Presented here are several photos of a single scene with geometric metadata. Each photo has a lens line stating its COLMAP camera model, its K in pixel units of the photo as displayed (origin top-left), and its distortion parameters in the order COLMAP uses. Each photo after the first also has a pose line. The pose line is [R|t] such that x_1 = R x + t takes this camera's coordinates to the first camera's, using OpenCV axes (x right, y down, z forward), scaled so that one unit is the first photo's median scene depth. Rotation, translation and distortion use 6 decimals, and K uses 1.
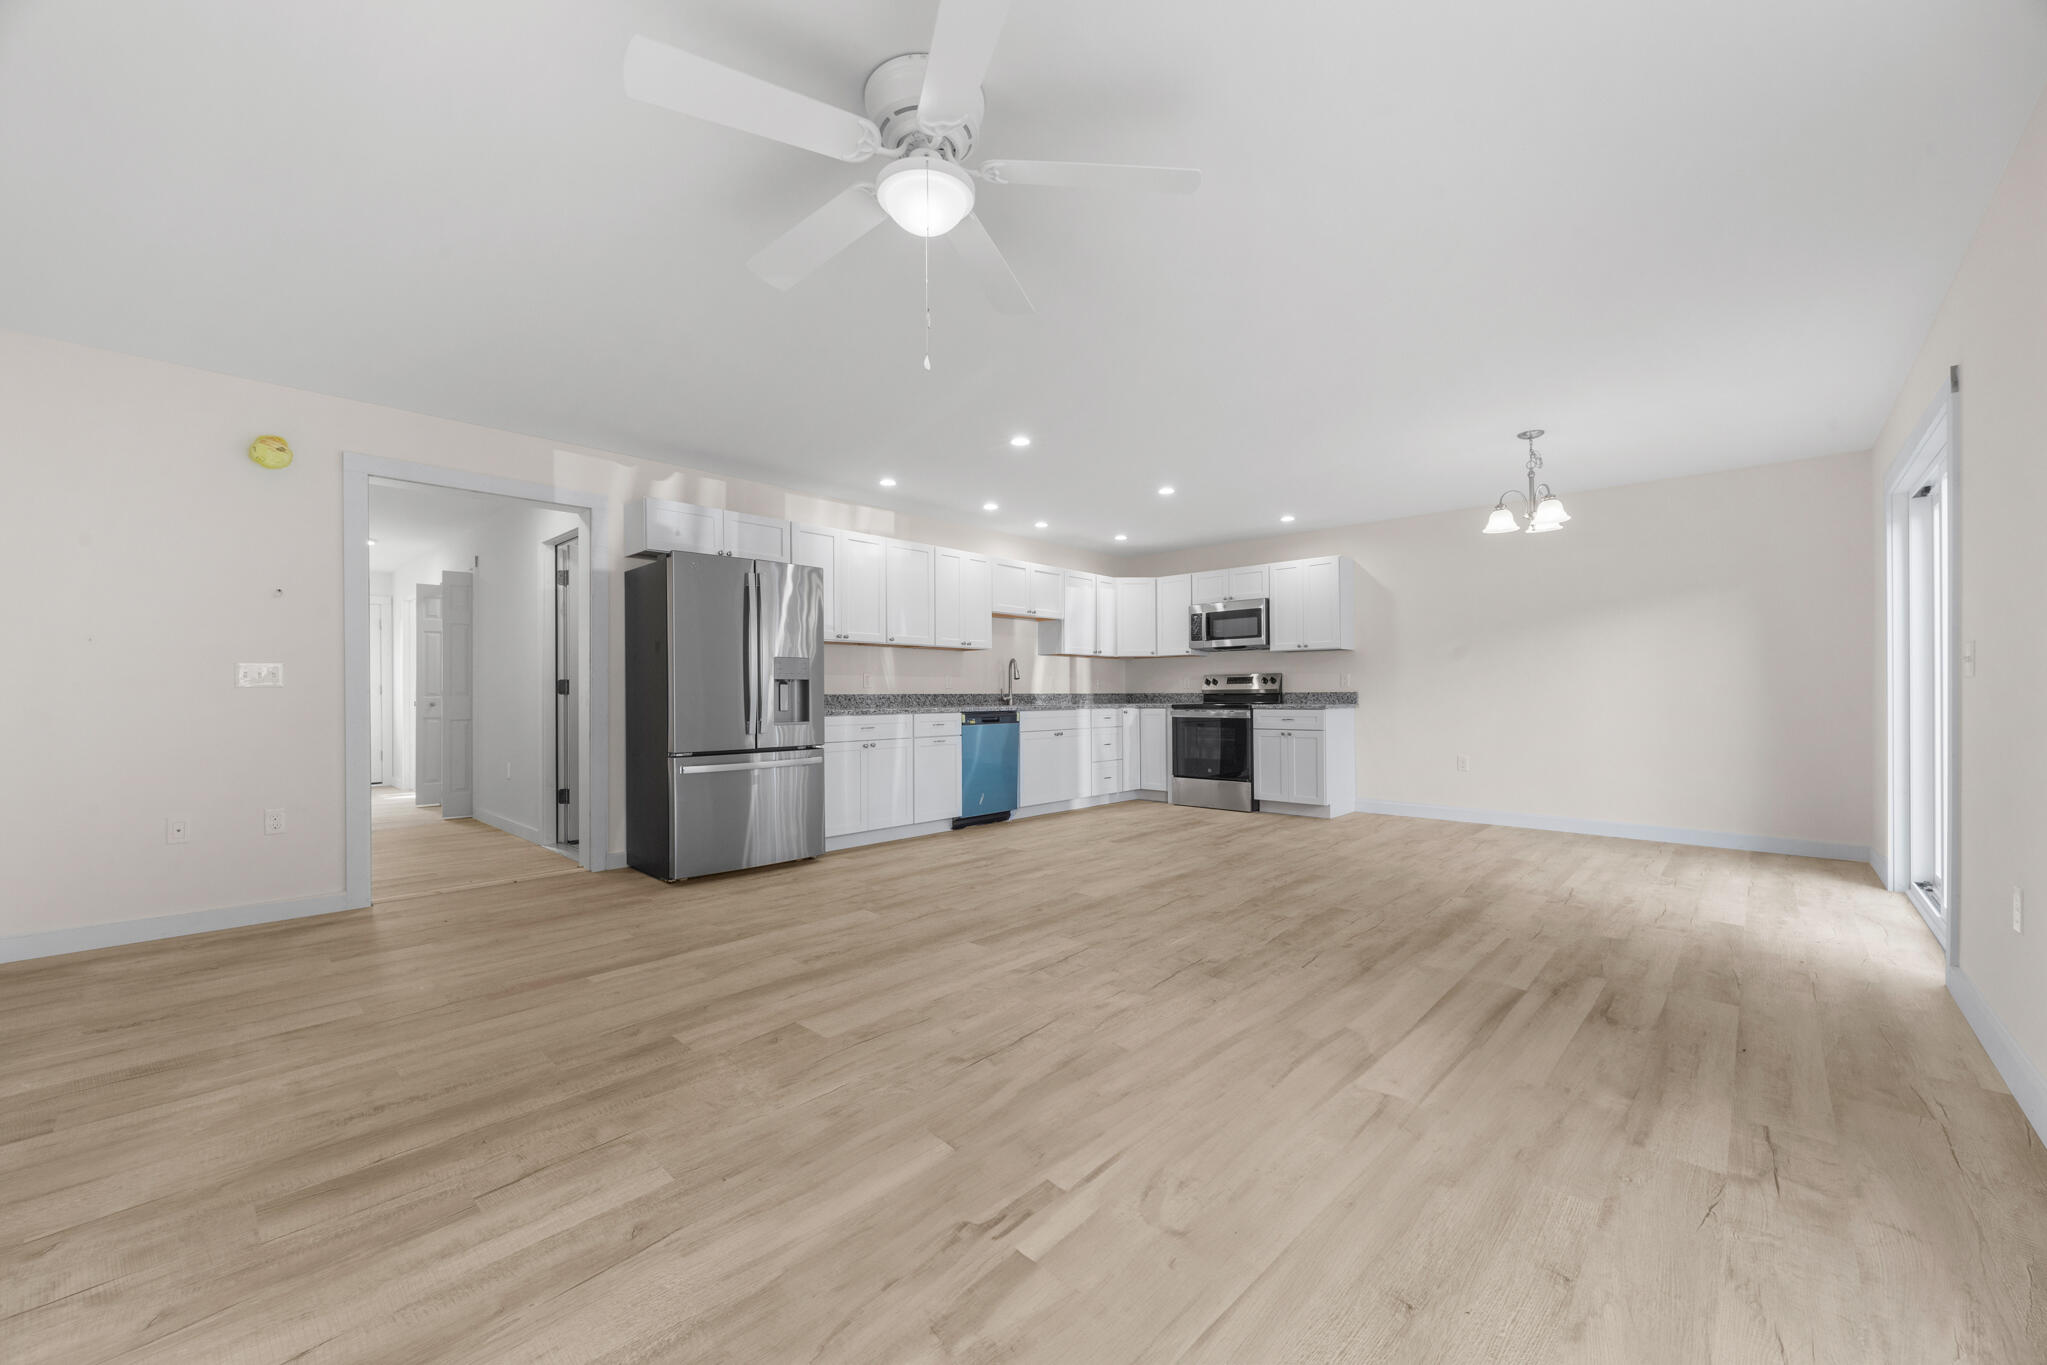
lens RADIAL K [[792.4, 0, 1013.4], [0, 792.4, 683.7], [0, 0, 1]] dist [-0.000056, -0.000063]
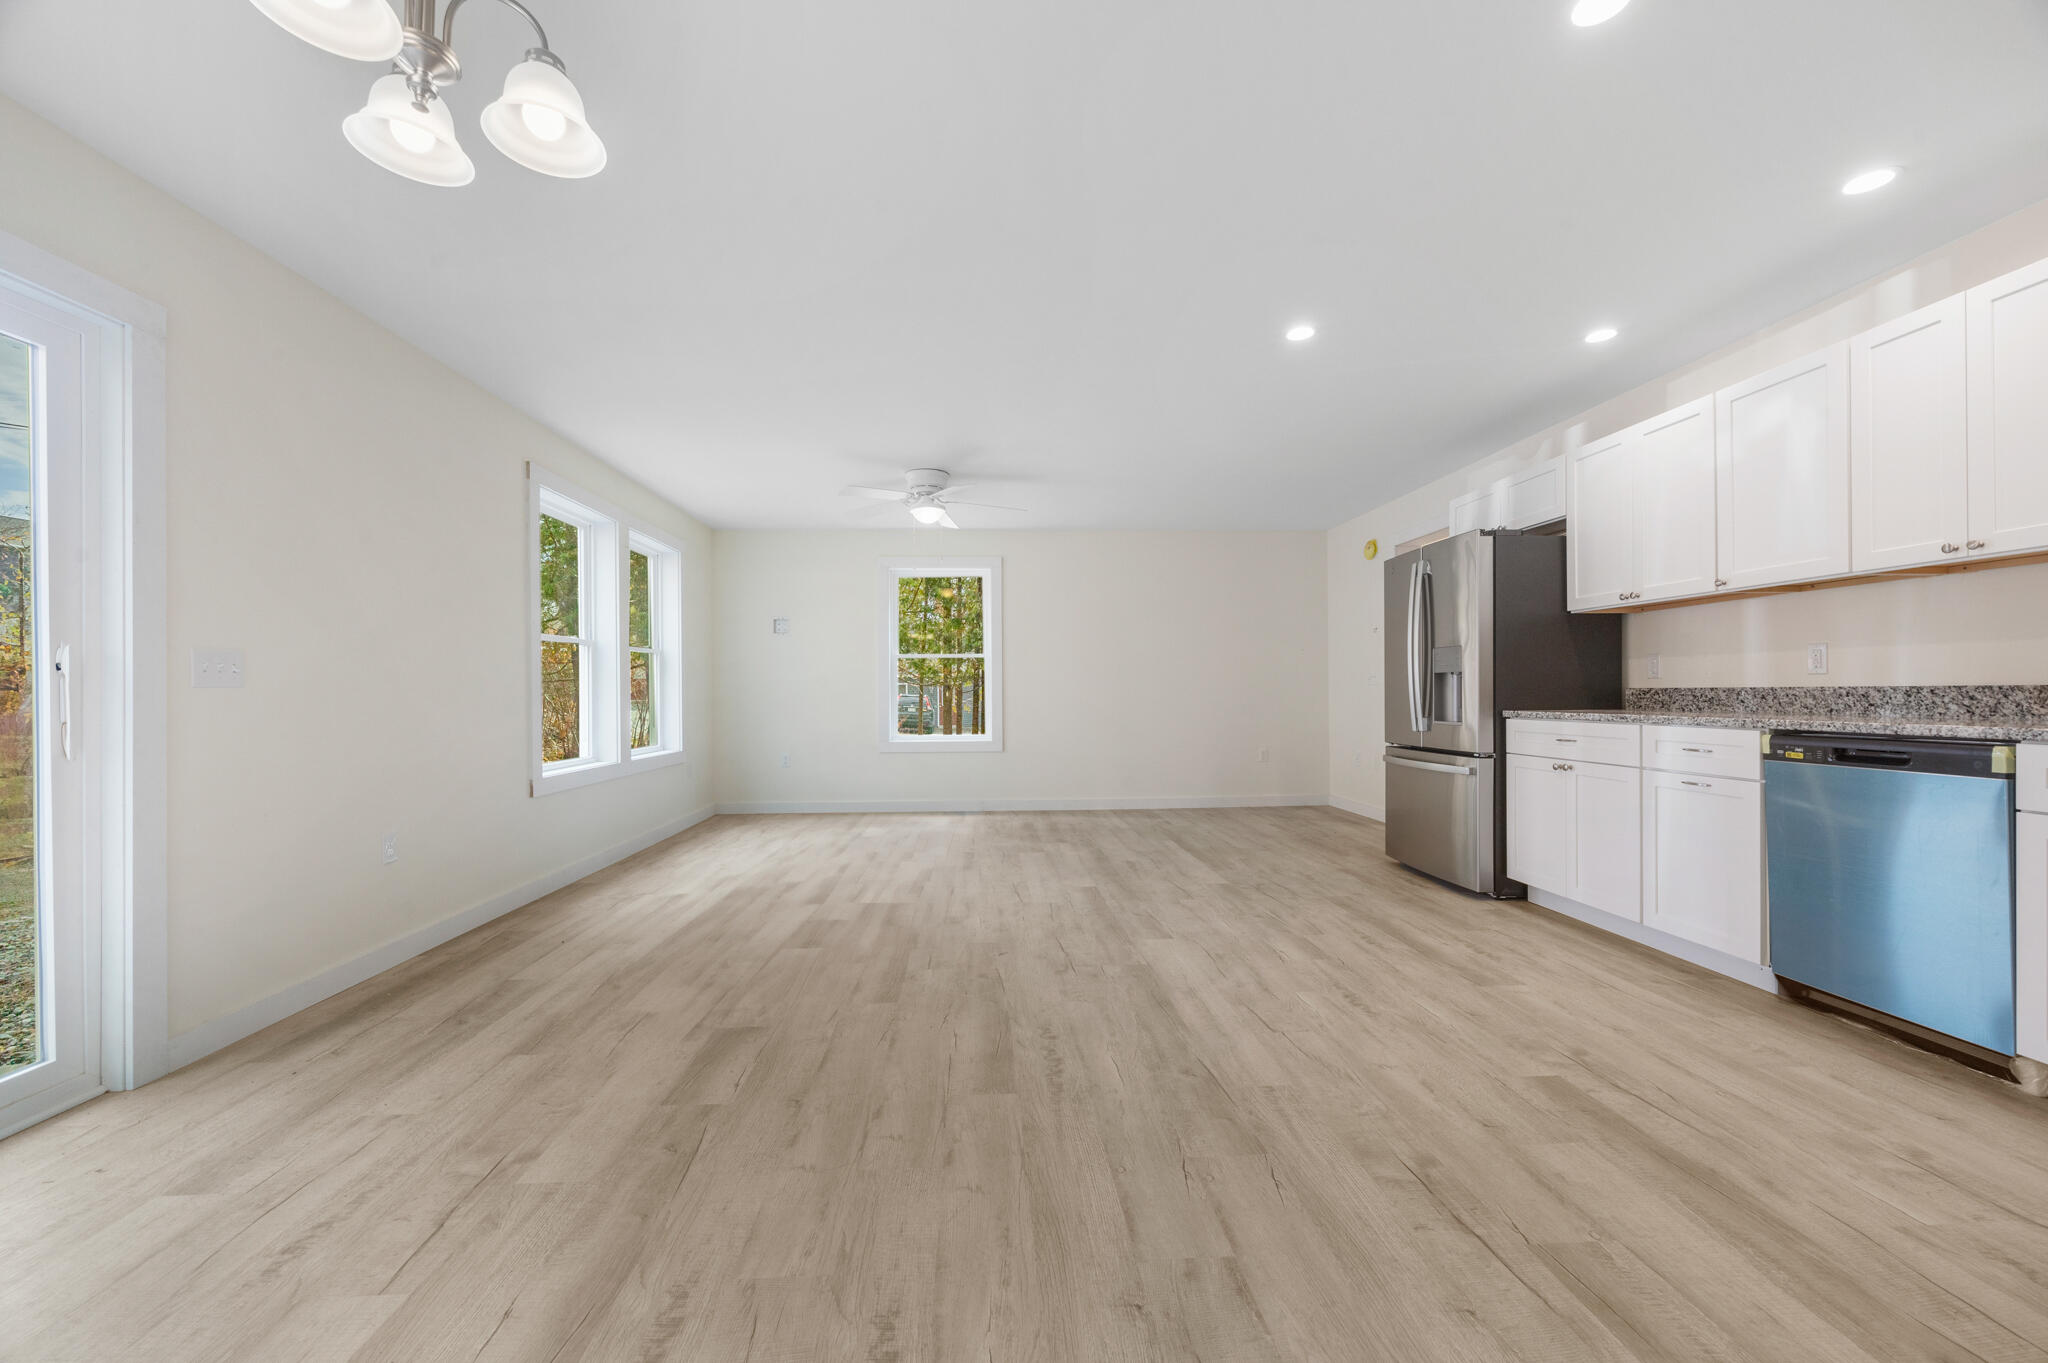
lens RADIAL K [[792.8, 0, 1013.9], [0, 792.8, 682.7], [0, 0, 1]] dist [-0.000056, -0.000063]
pose [[-0.690615, -0.000824, -0.723222, 0.598947], [0.019522, 0.999614, -0.019781, 0.012249], [0.722959, -0.027779, -0.690333, 1.118248]]
